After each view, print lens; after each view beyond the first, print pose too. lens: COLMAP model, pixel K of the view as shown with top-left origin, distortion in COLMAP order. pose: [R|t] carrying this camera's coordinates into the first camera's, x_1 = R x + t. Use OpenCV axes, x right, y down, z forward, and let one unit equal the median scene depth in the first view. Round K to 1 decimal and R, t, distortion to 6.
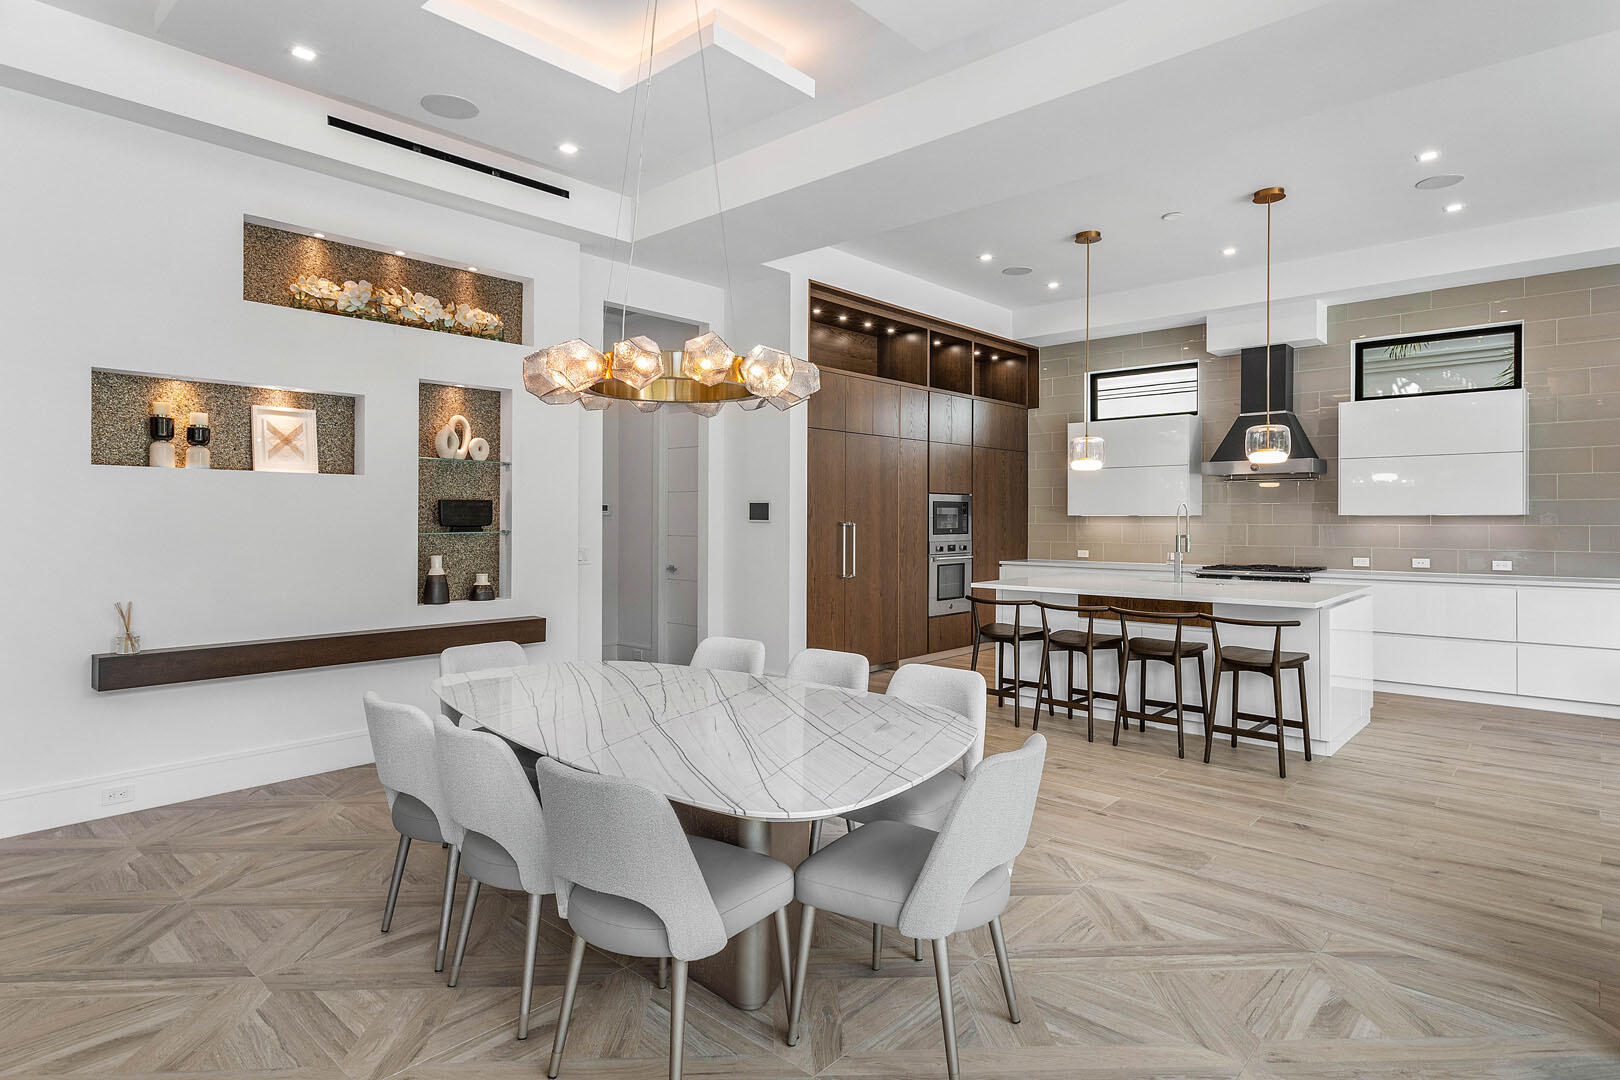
lens RADIAL K [[875.9, 0, 810.7], [0, 875.9, 515.2], [0, 0, 1]] dist [-0.000110, 0.000532]
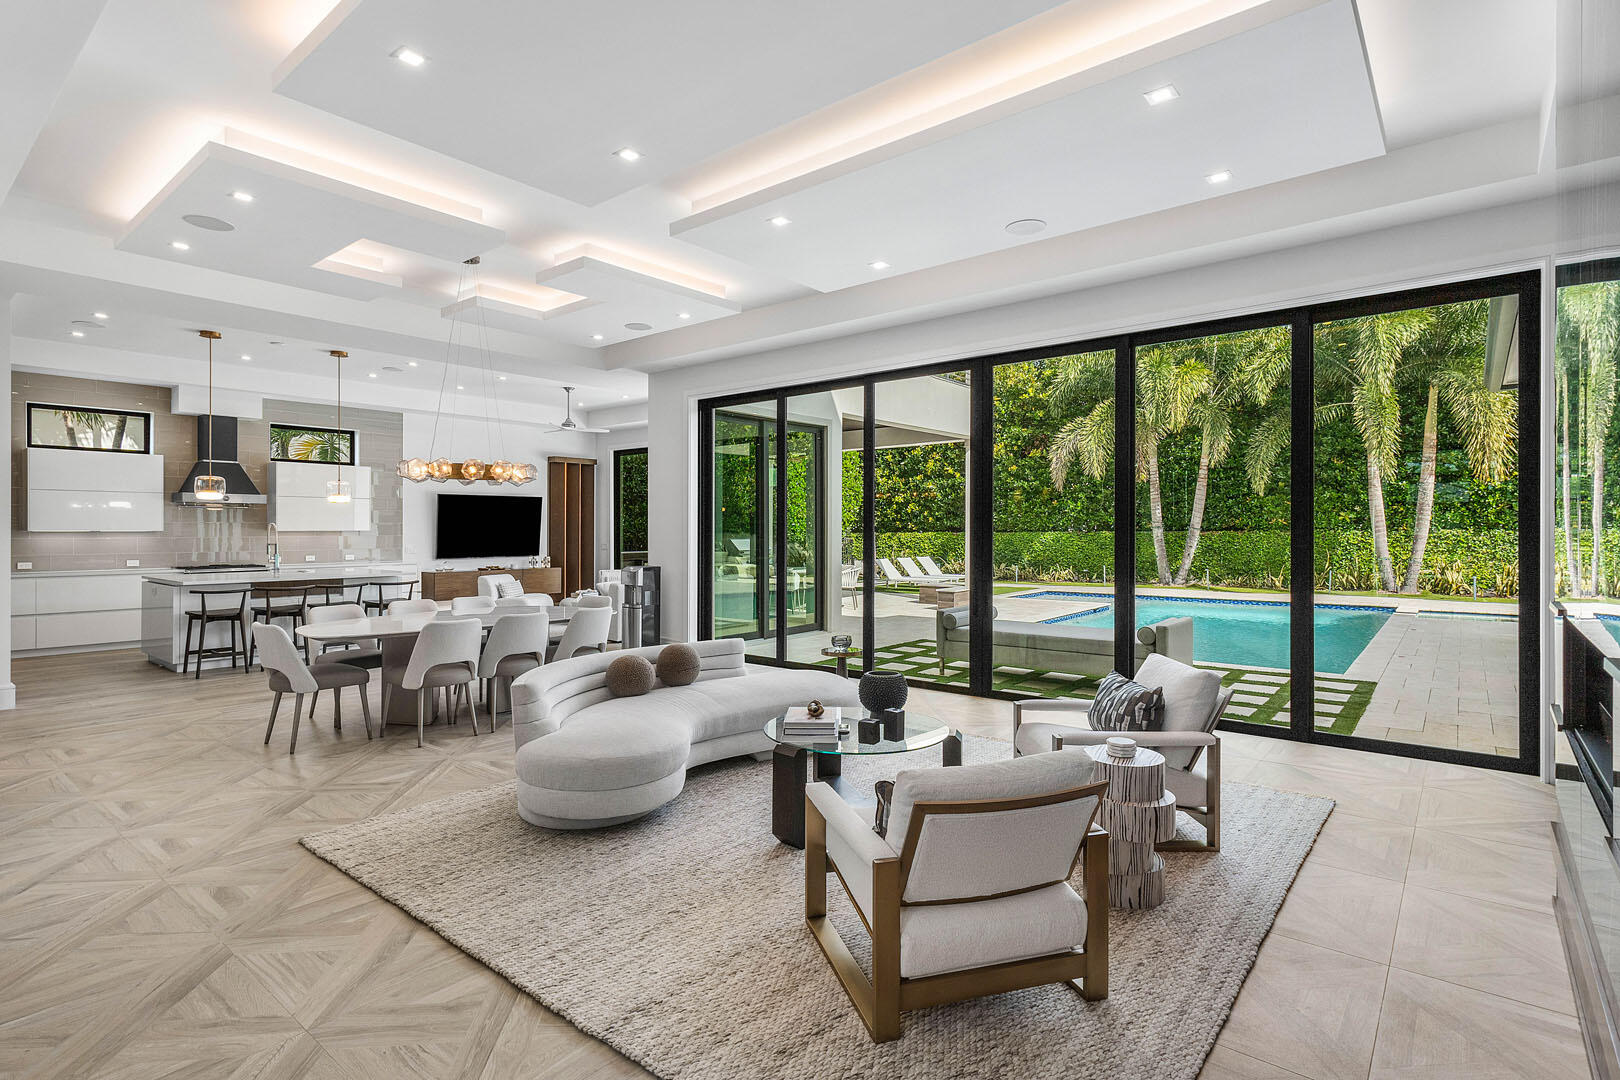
lens RADIAL K [[803.6, 0, 776.8], [0, 803.6, 537.6], [0, 0, 1]] dist [-0.008665, -0.000572]
pose [[-0.018631, -0.008230, 0.999793, -1.139473], [-0.001448, 0.999965, 0.008205, -0.001202], [-0.999825, -0.001295, -0.018642, 0.123034]]
